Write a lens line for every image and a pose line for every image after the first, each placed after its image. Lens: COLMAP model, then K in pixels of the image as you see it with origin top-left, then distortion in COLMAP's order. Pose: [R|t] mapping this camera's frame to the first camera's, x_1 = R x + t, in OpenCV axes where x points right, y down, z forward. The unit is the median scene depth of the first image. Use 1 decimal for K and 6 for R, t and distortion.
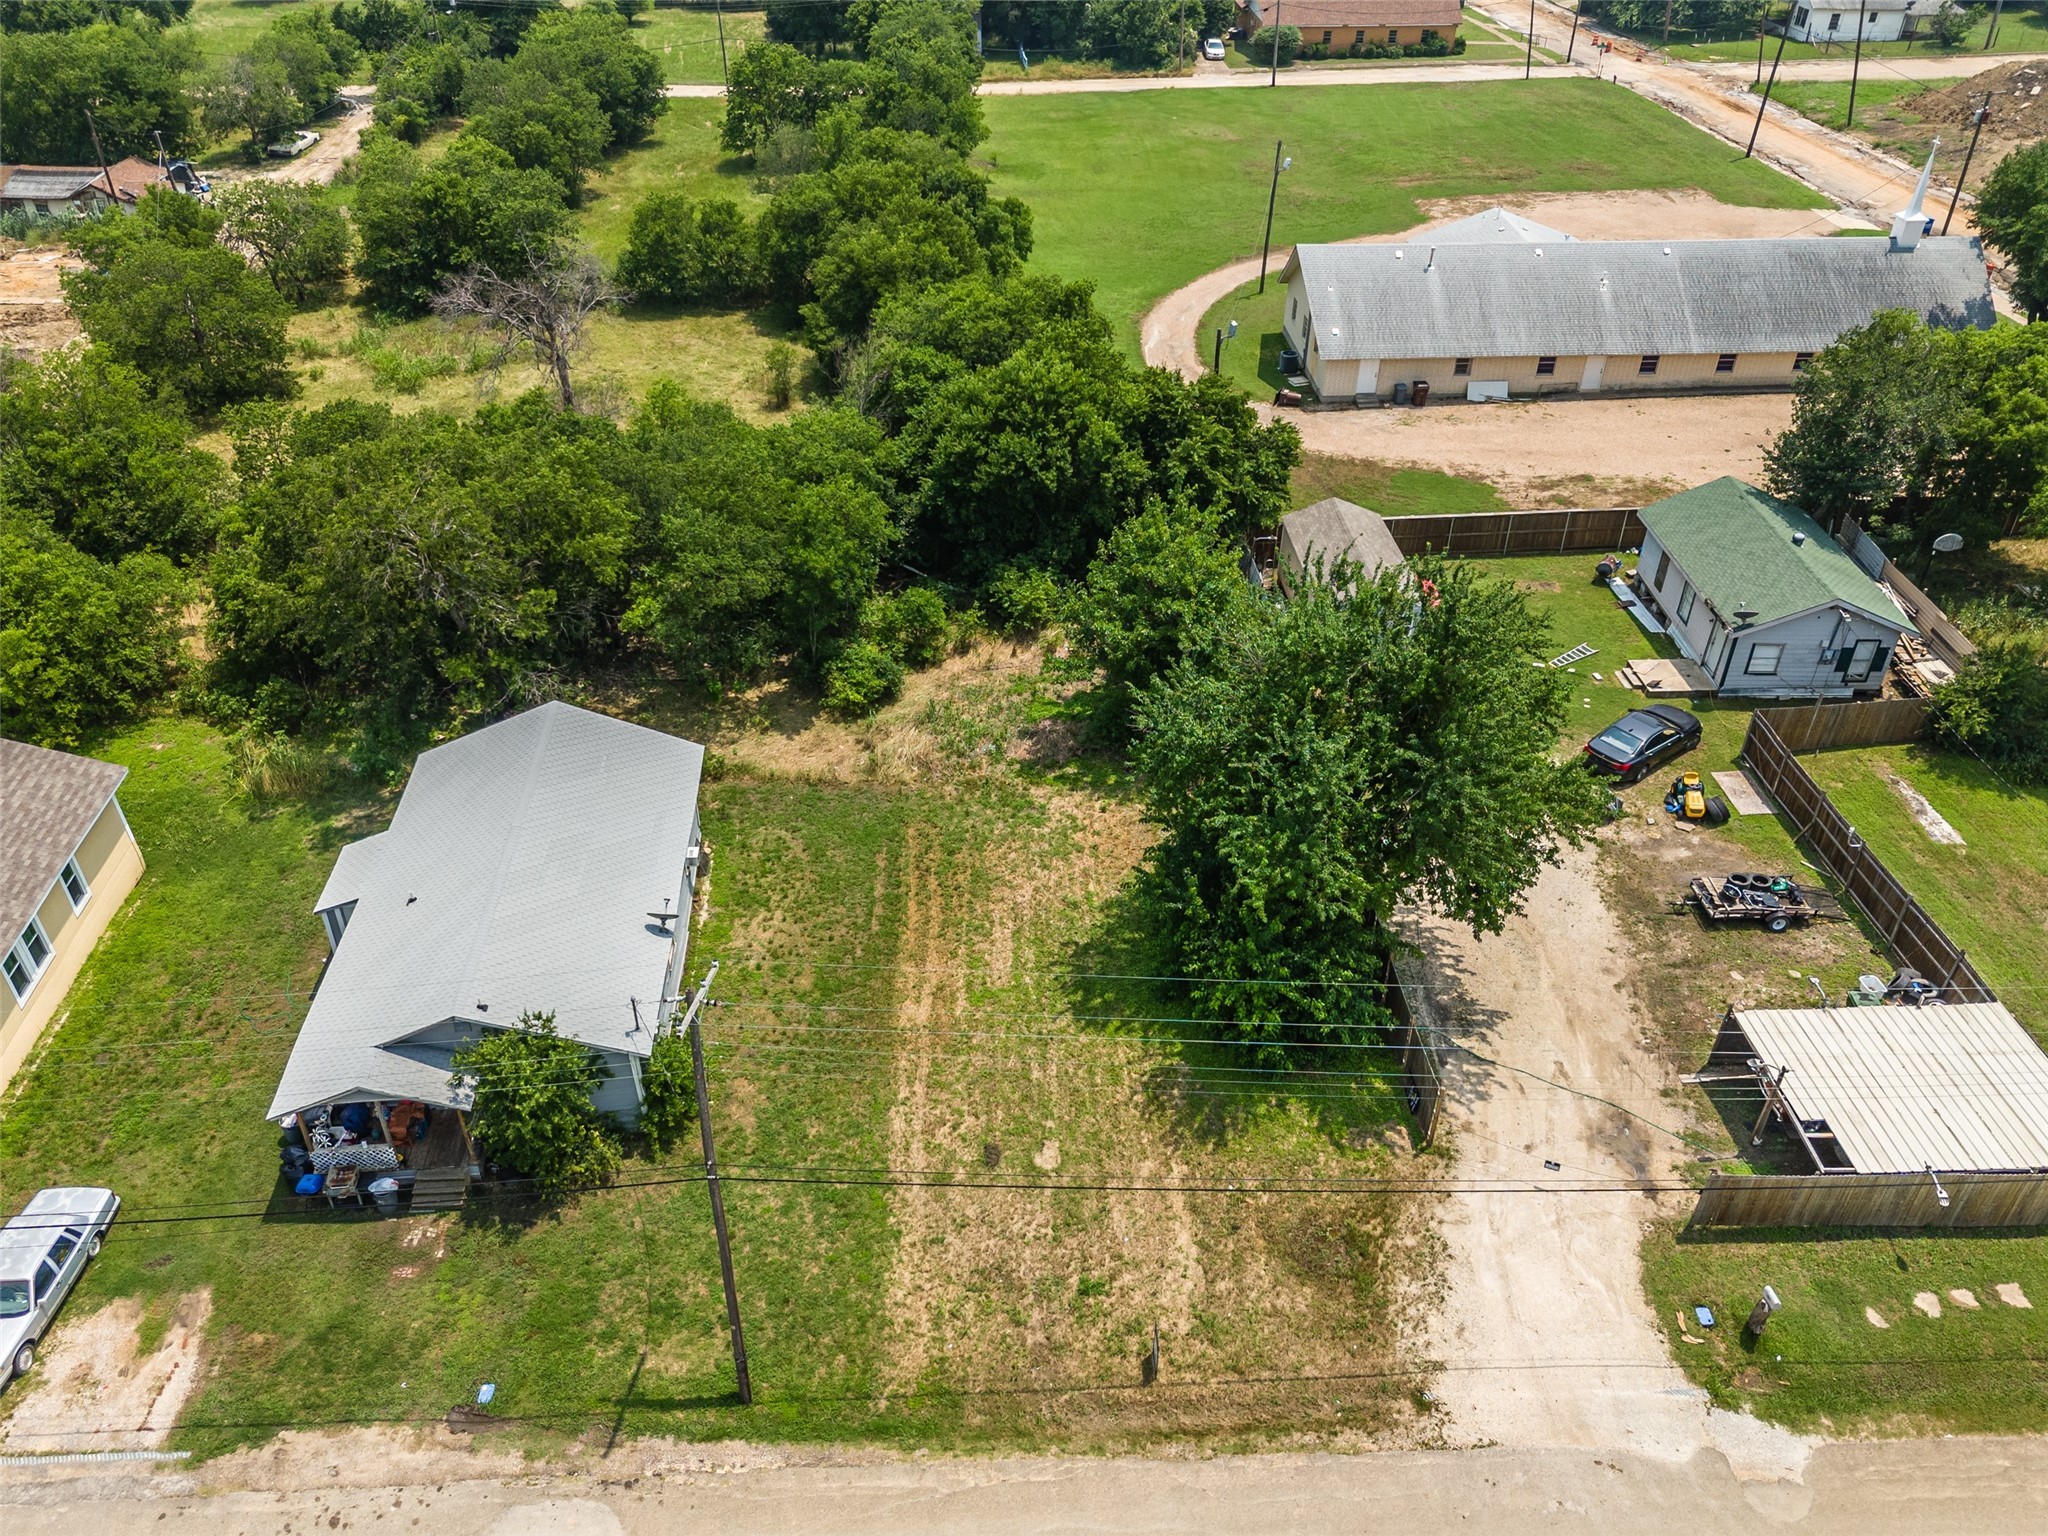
lens RADIAL K [[1547.5, 0, 1024.0], [0, 1547.5, 768.0], [0, 0, 1]] dist [0.053171, -0.041923]
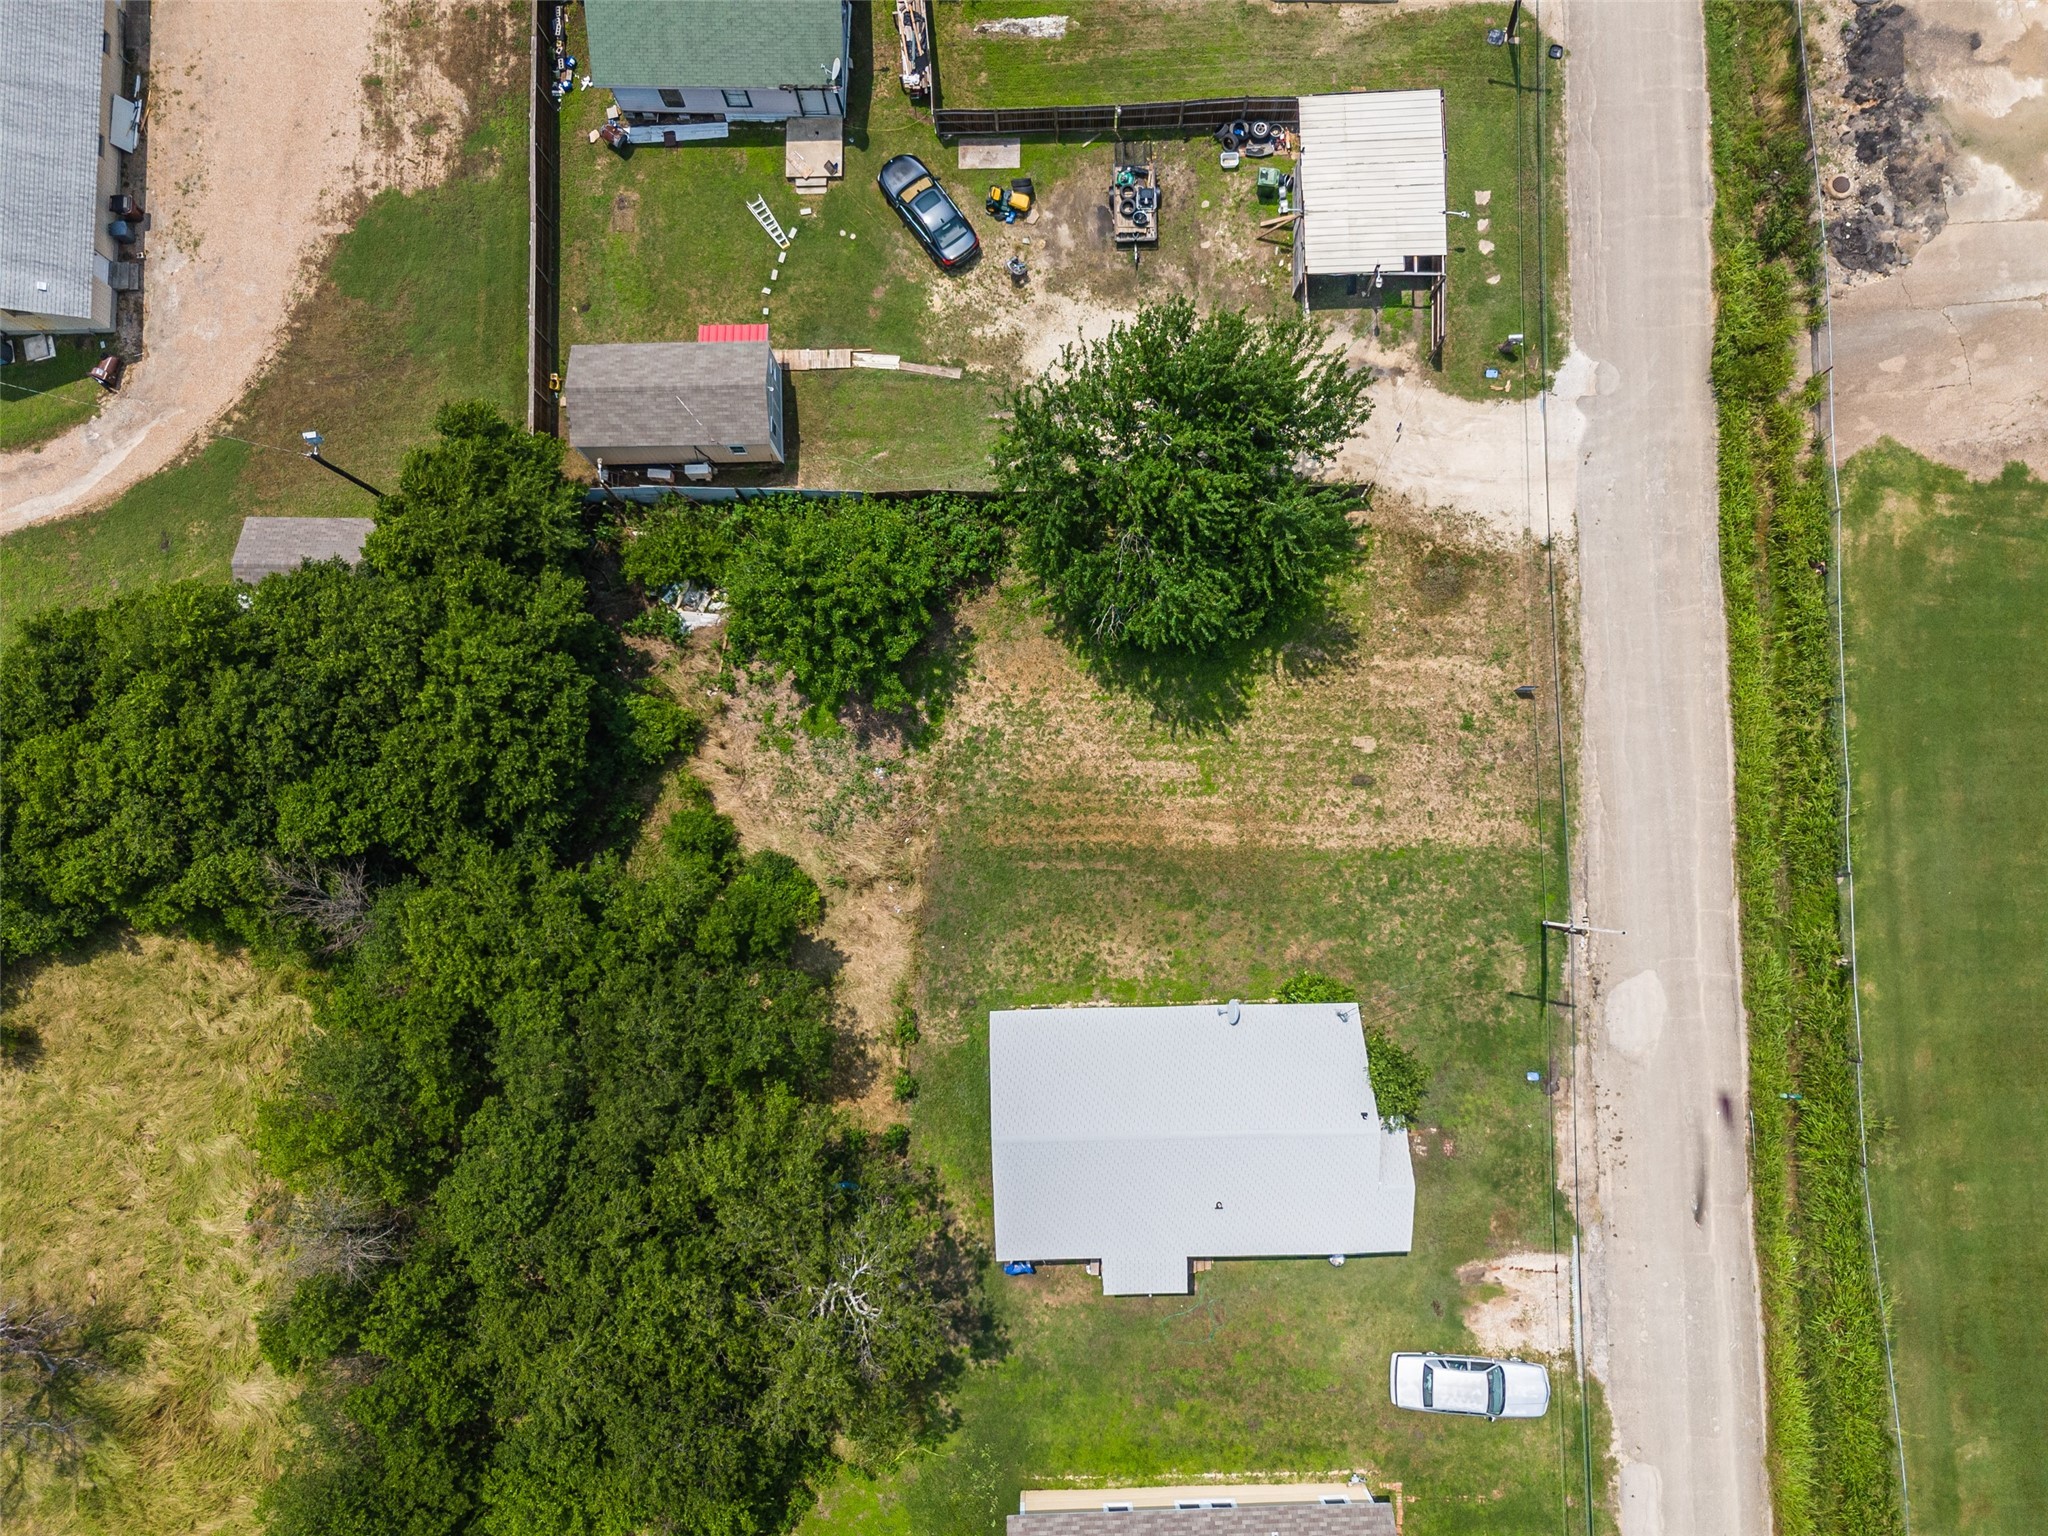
lens RADIAL K [[1509.4, 0, 1024.0], [0, 1509.4, 768.0], [0, 0, 1]] dist [0.057864, -0.047890]
pose [[0.041316, -0.993860, 0.102641, -0.181361], [0.597971, 0.106896, 0.794357, -1.173424], [-0.800452, 0.028557, 0.598716, 0.392605]]
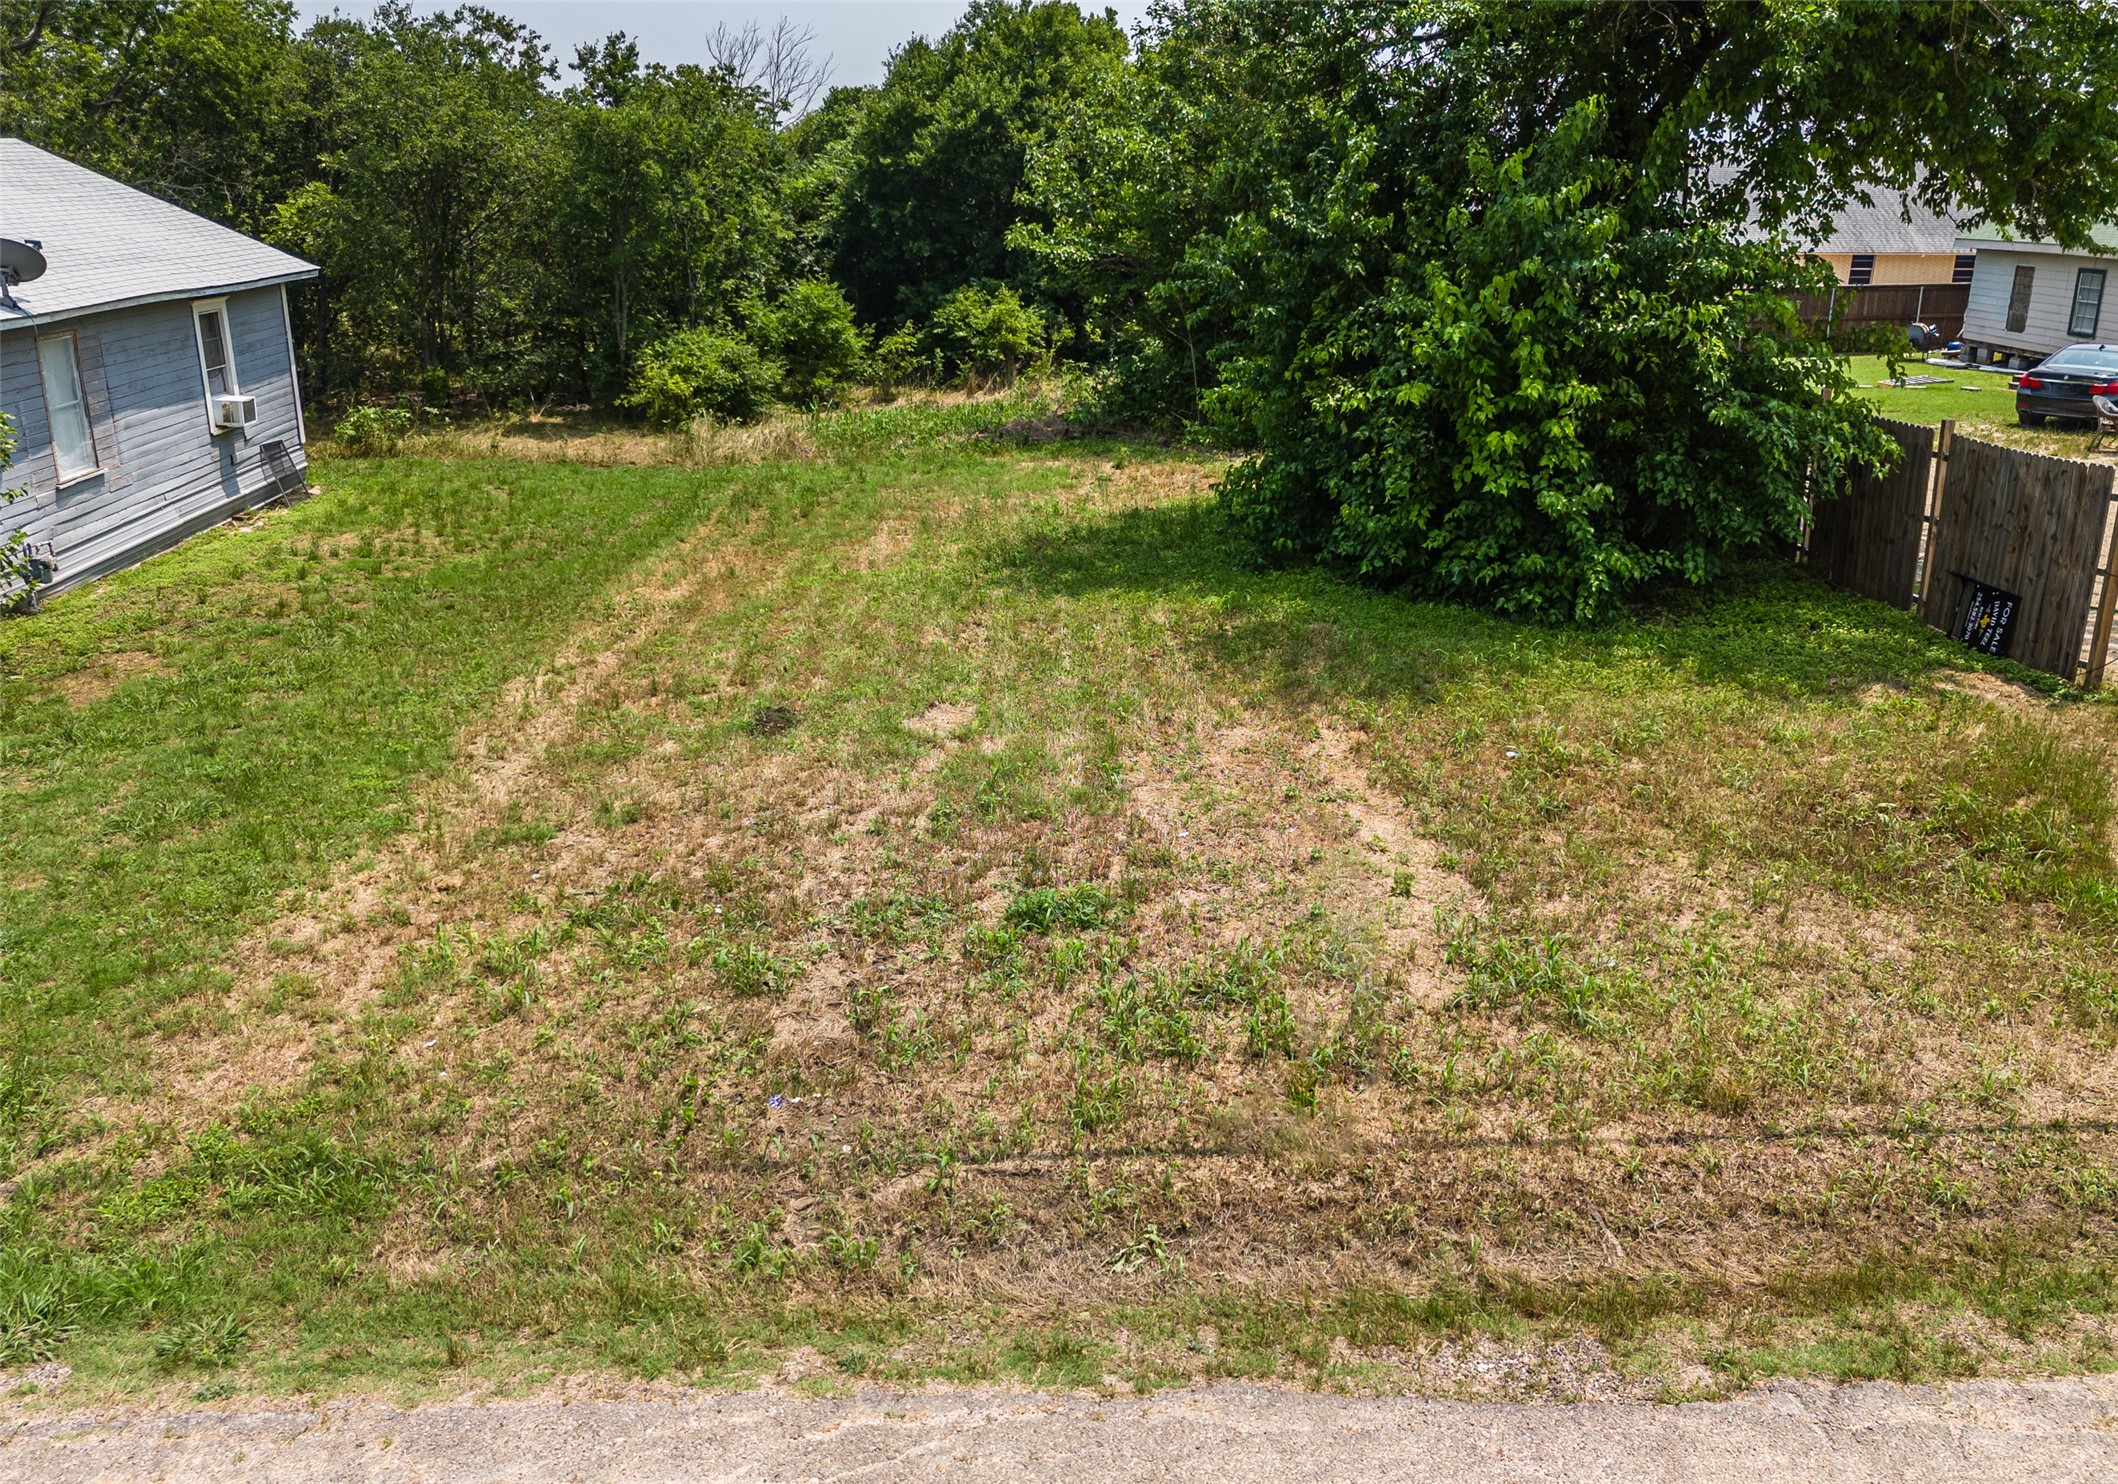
lens RADIAL K [[1598.2, 0, 1059.0], [0, 1598.2, 742.0], [0, 0, 1]] dist [0.076341, -0.078728]
pose [[0.999987, 0.002811, 0.004166, 0.040724], [-0.001521, 0.959377, -0.282122, 0.364577], [-0.004790, 0.282112, 0.959370, 0.698611]]
